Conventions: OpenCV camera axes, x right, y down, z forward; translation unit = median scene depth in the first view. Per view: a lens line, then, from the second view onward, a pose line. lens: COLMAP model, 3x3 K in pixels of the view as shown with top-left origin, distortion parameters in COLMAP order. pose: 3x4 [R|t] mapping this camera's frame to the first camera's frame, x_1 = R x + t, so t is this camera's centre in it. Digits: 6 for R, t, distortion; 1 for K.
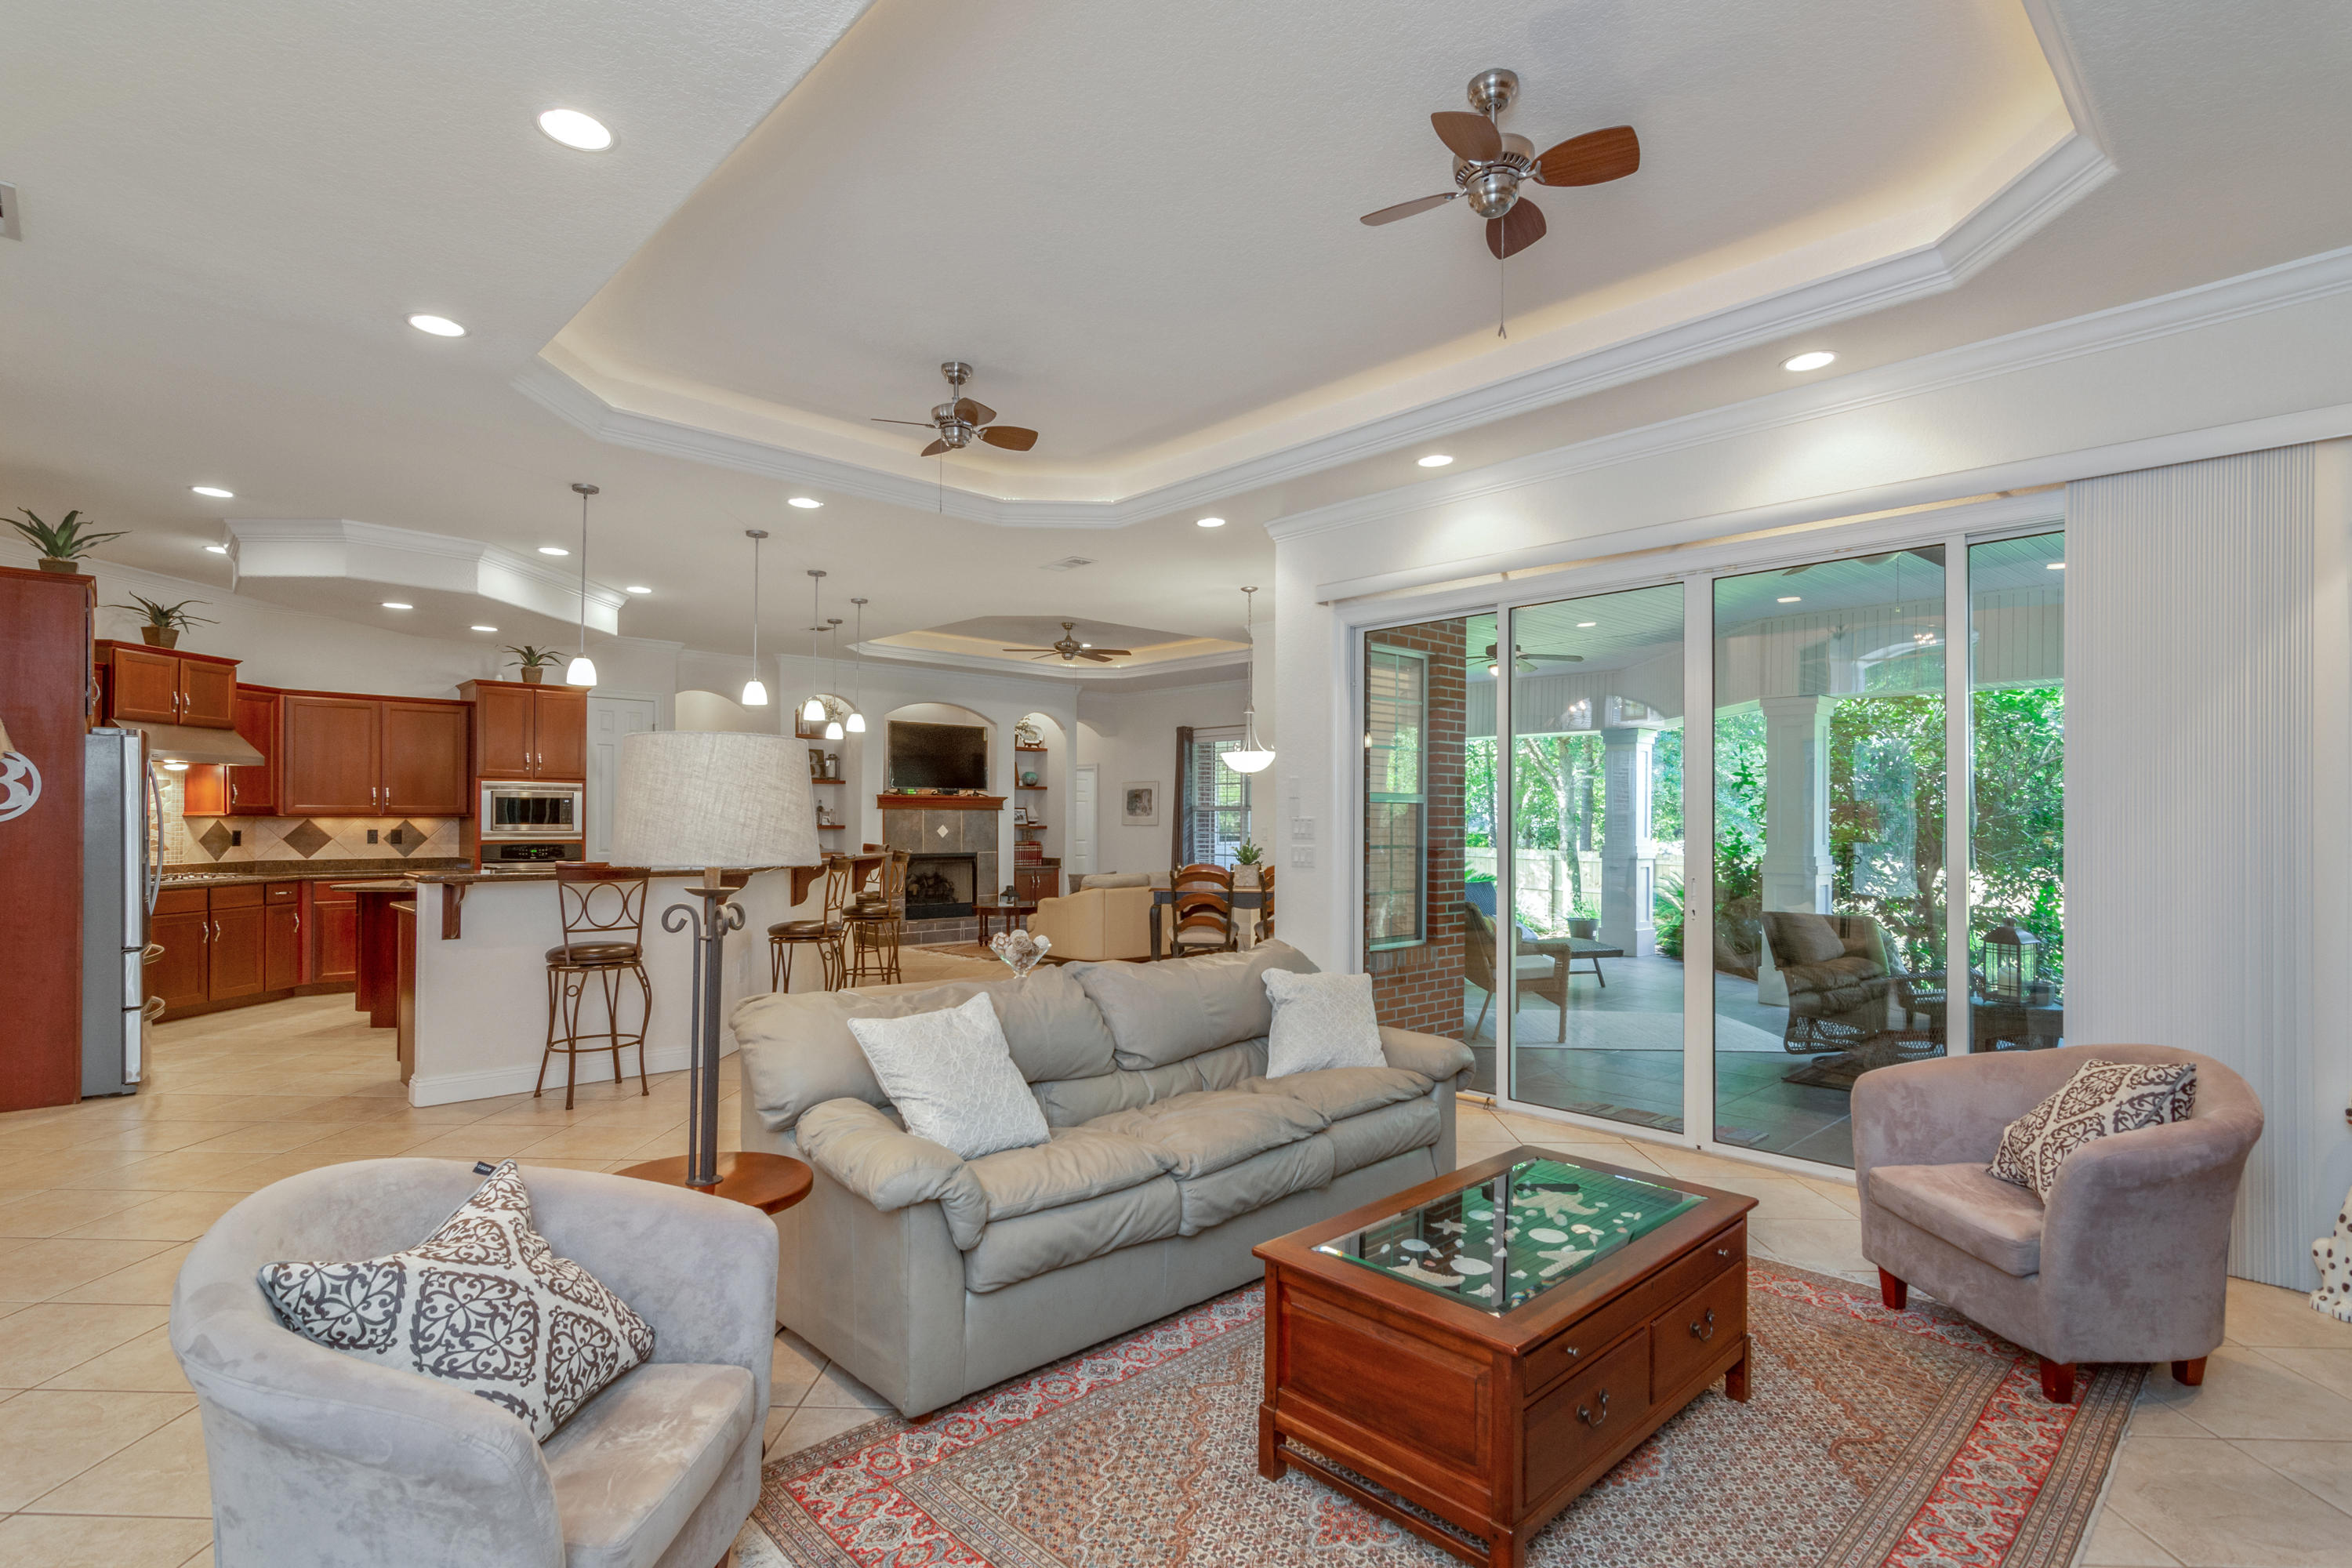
lens RADIAL K [[1131.1, 0, 1168.5], [0, 1131.1, 816.6], [0, 0, 1]] dist [-0.002504, -0.000363]
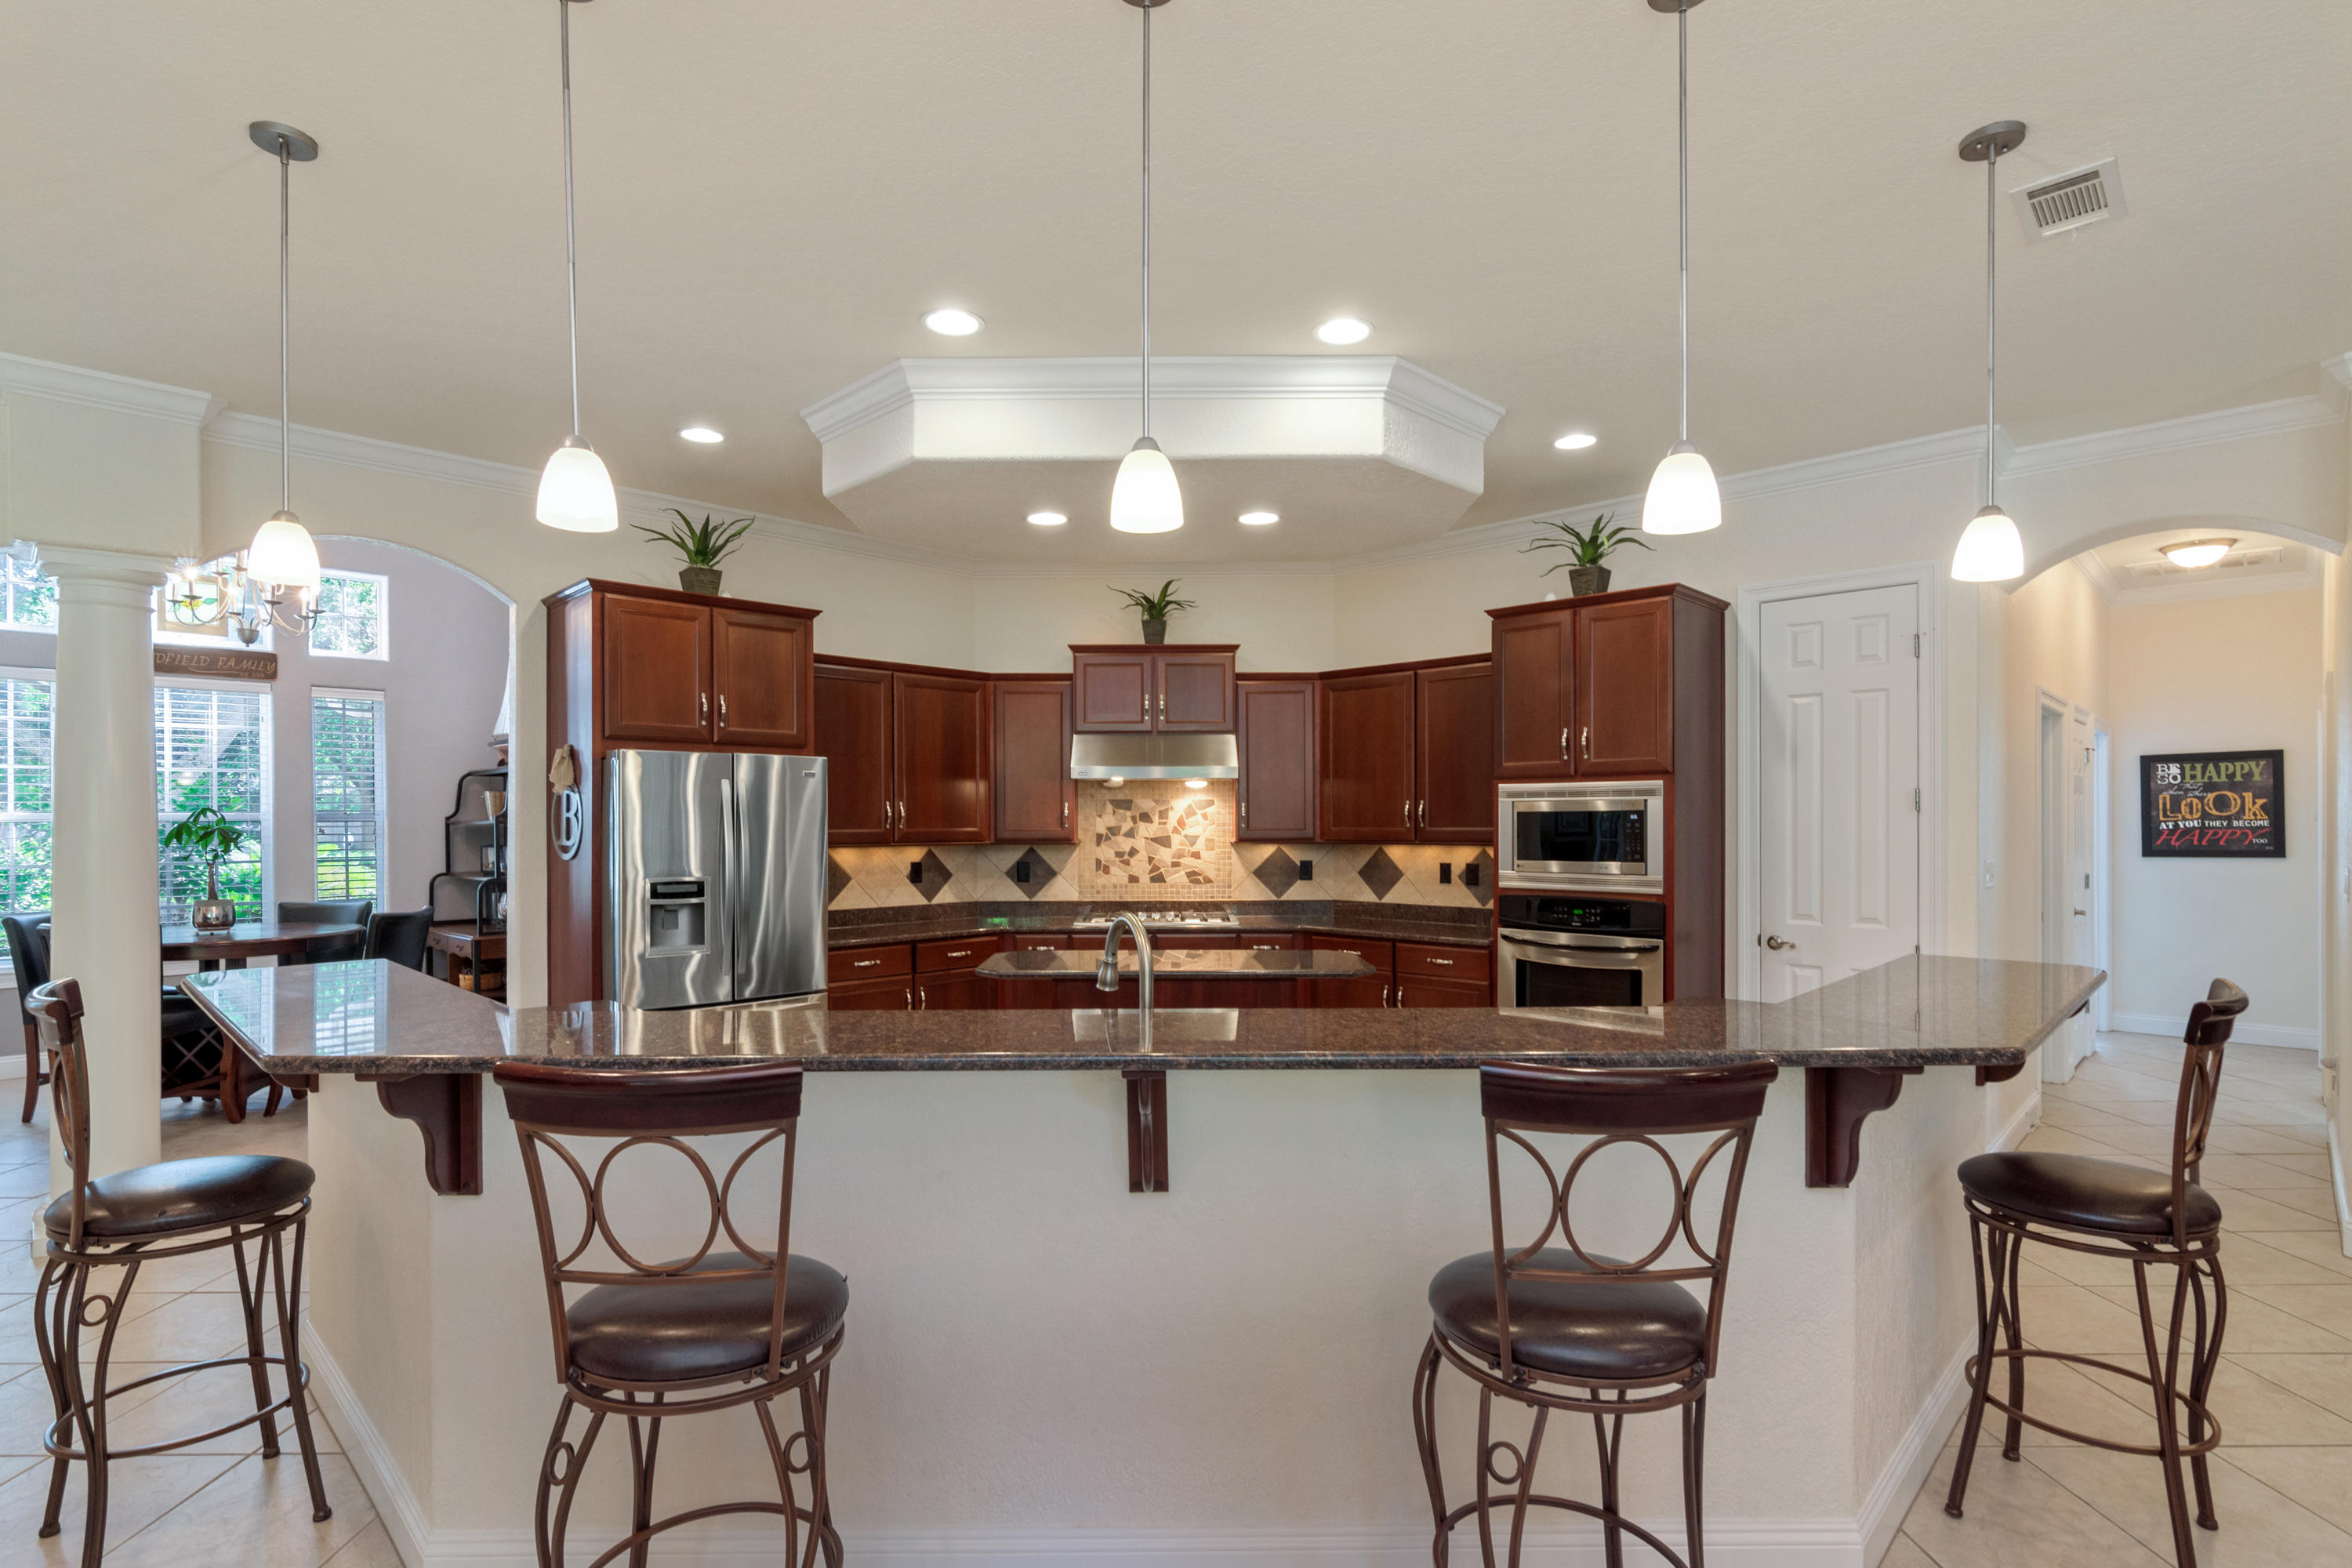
lens RADIAL K [[1131.1, 0, 1168.5], [0, 1131.1, 816.6], [0, 0, 1]] dist [-0.002504, -0.000363]
pose [[0.041123, -0.008643, -0.999117, -0.038446], [0.005774, 0.999948, -0.008412, -0.011198], [0.999137, -0.005423, 0.041171, 0.806032]]
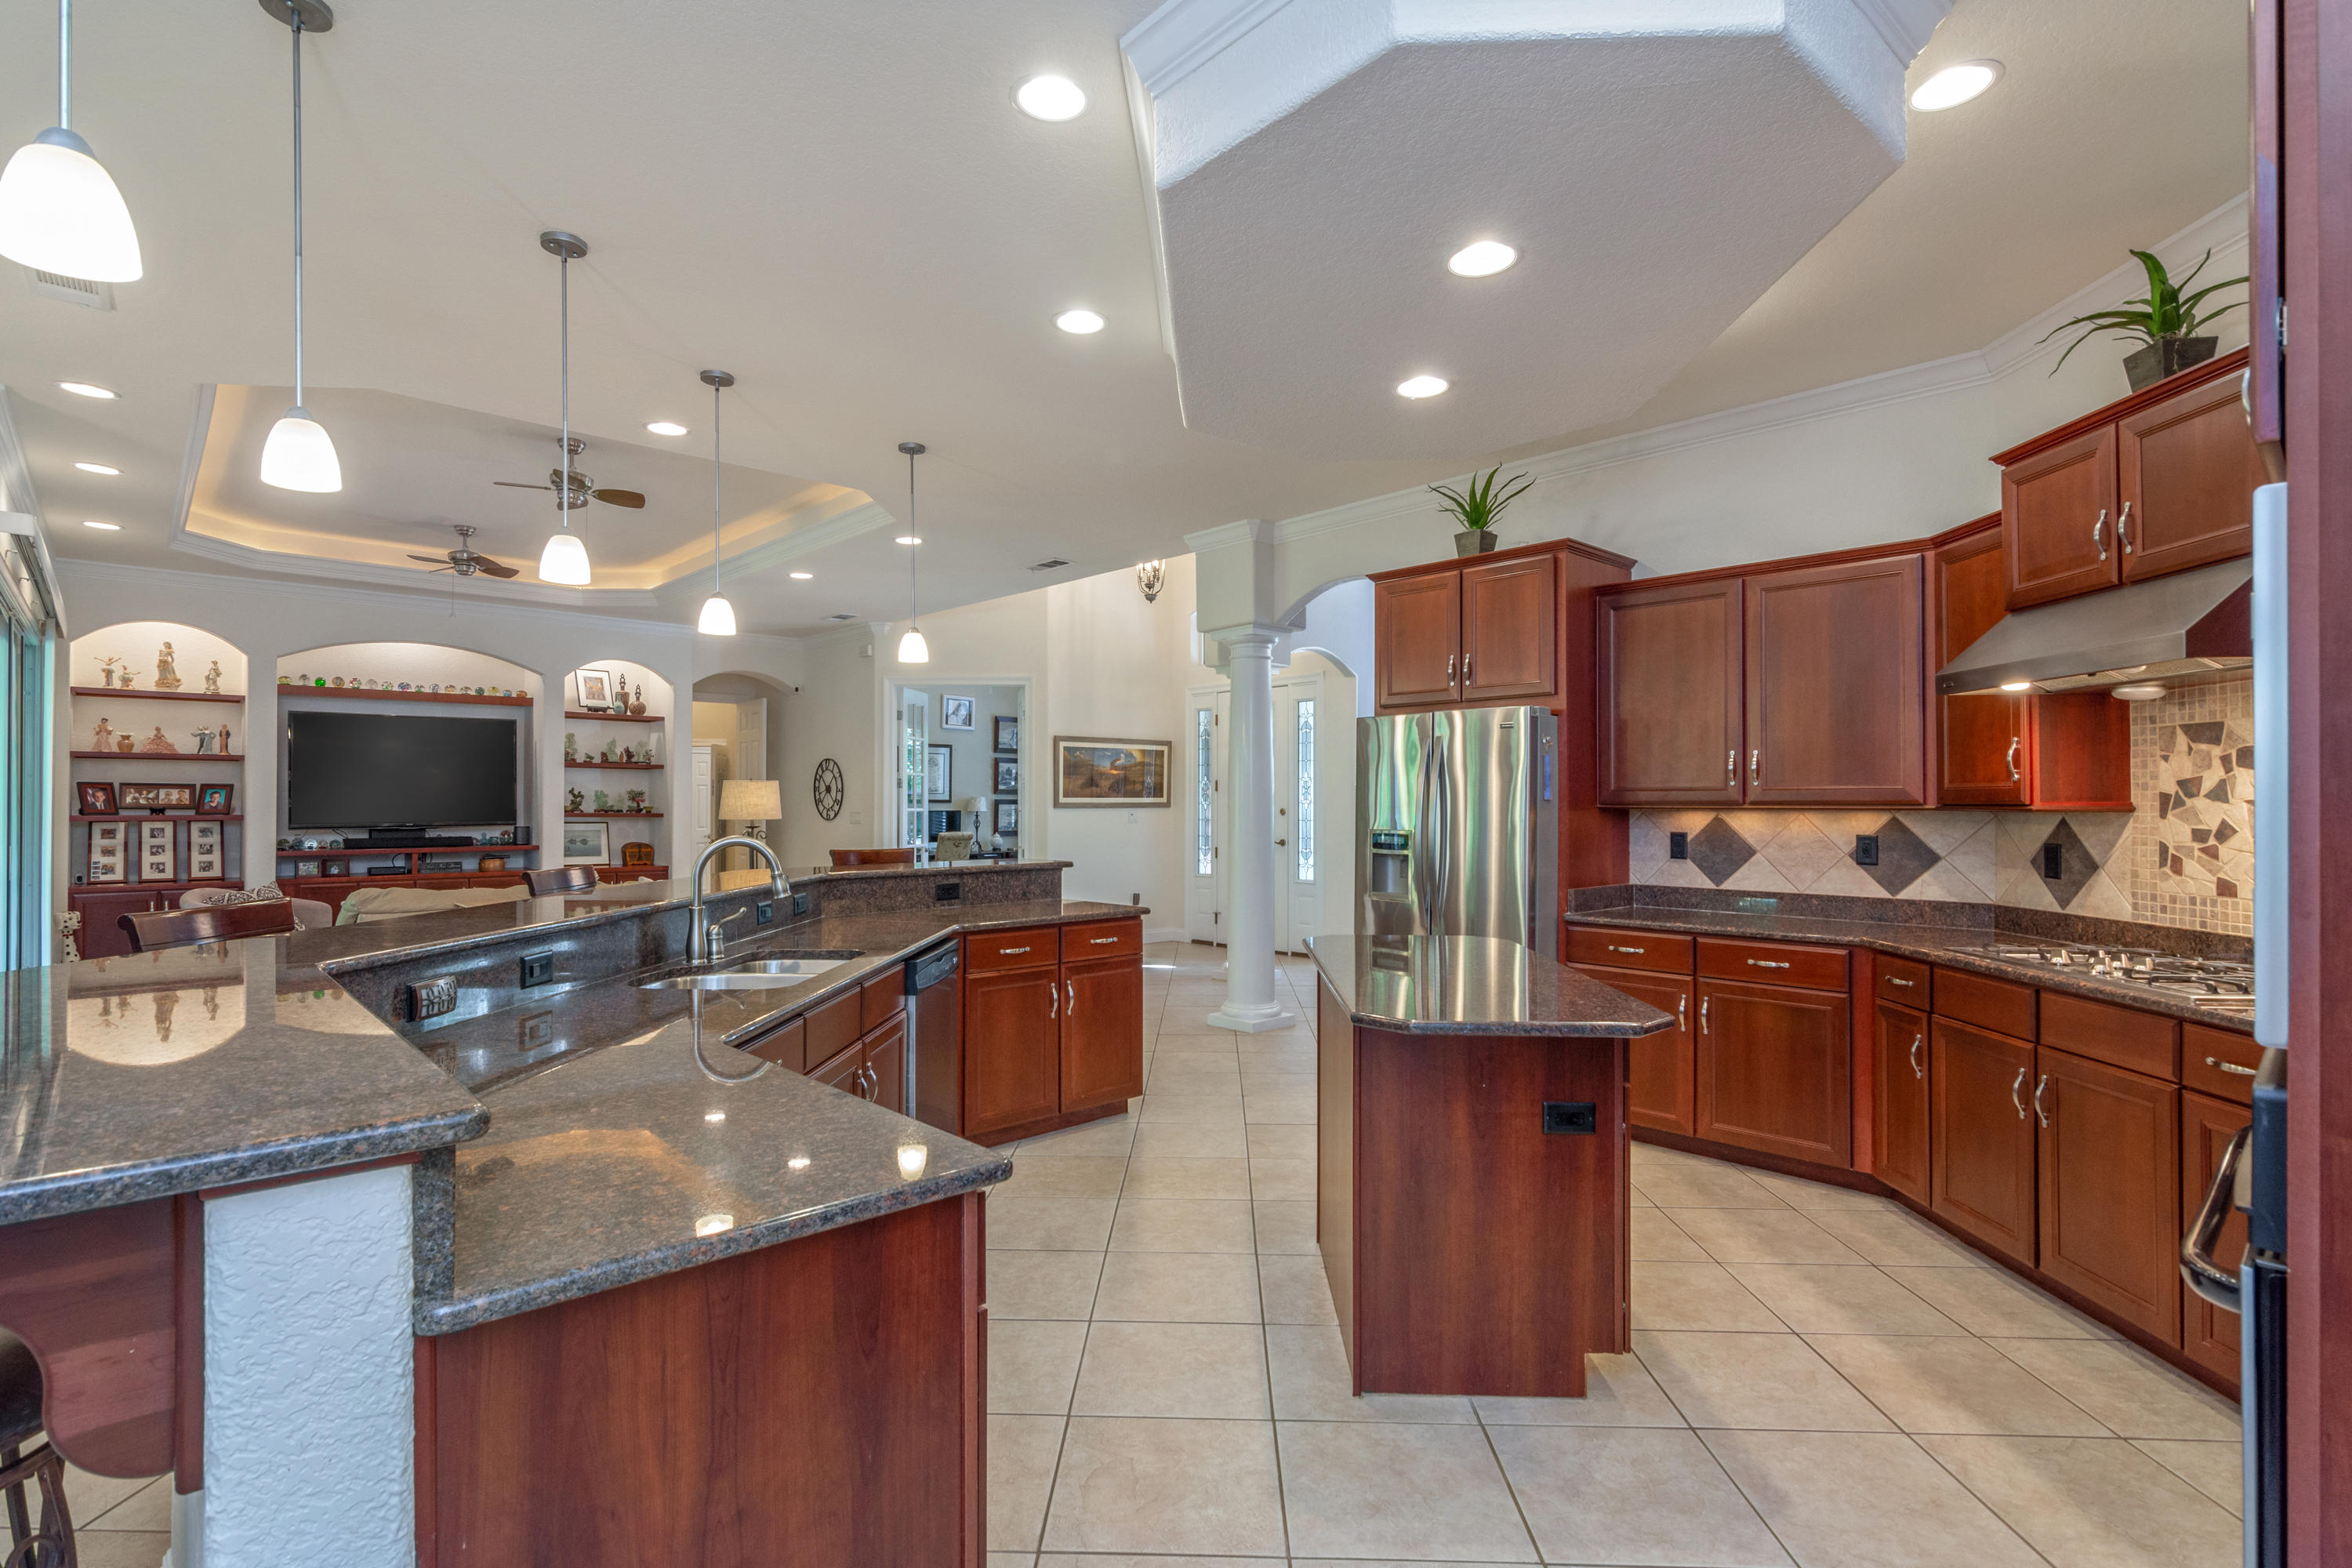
lens RADIAL K [[1124.0, 0, 1169.5], [0, 1124.0, 793.2], [0, 0, 1]] dist [-0.000625, 0.000124]
pose [[-0.999971, -0.006099, 0.004529, -0.445154], [-0.006155, 0.999906, -0.012284, -0.000162], [-0.004453, -0.012311, -0.999914, 1.158827]]
